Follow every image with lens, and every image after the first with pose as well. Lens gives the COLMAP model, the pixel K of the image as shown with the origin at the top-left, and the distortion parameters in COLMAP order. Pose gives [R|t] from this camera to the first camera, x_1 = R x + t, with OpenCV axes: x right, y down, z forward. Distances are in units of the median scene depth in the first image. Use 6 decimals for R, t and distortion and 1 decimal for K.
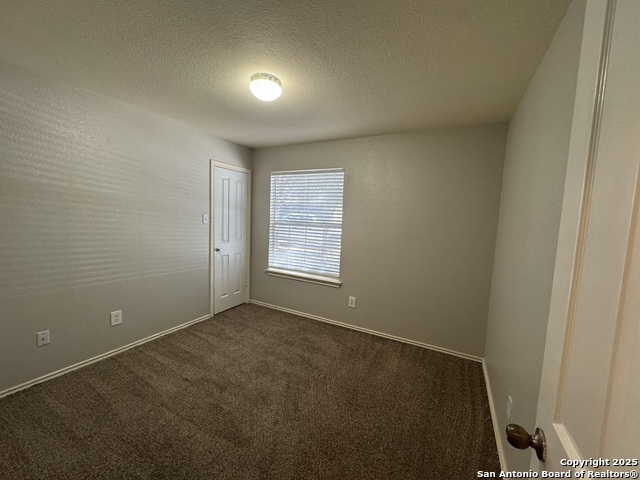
lens RADIAL K [[256.5, 0, 319.2], [0, 256.5, 239.2], [0, 0, 1]] dist [-0.000360, 0.000005]
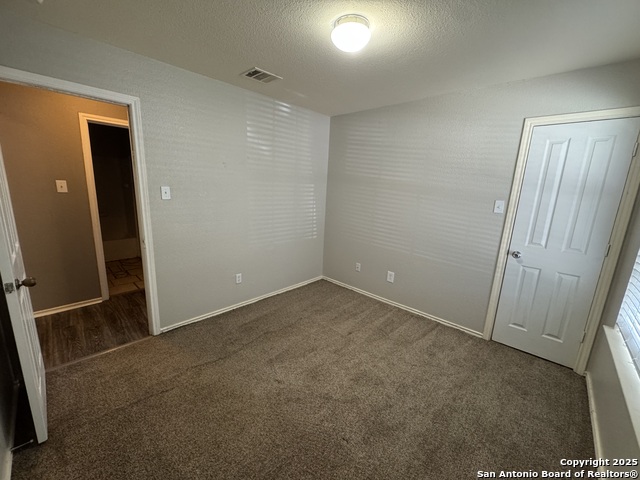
lens RADIAL K [[256.5, 0, 319.2], [0, 256.5, 239.2], [0, 0, 1]] dist [-0.000360, 0.000005]
pose [[-0.253115, 0.144664, -0.956559, 0.450627], [-0.139226, 0.973017, 0.183994, -0.060221], [0.957366, 0.179750, -0.226144, 0.788403]]
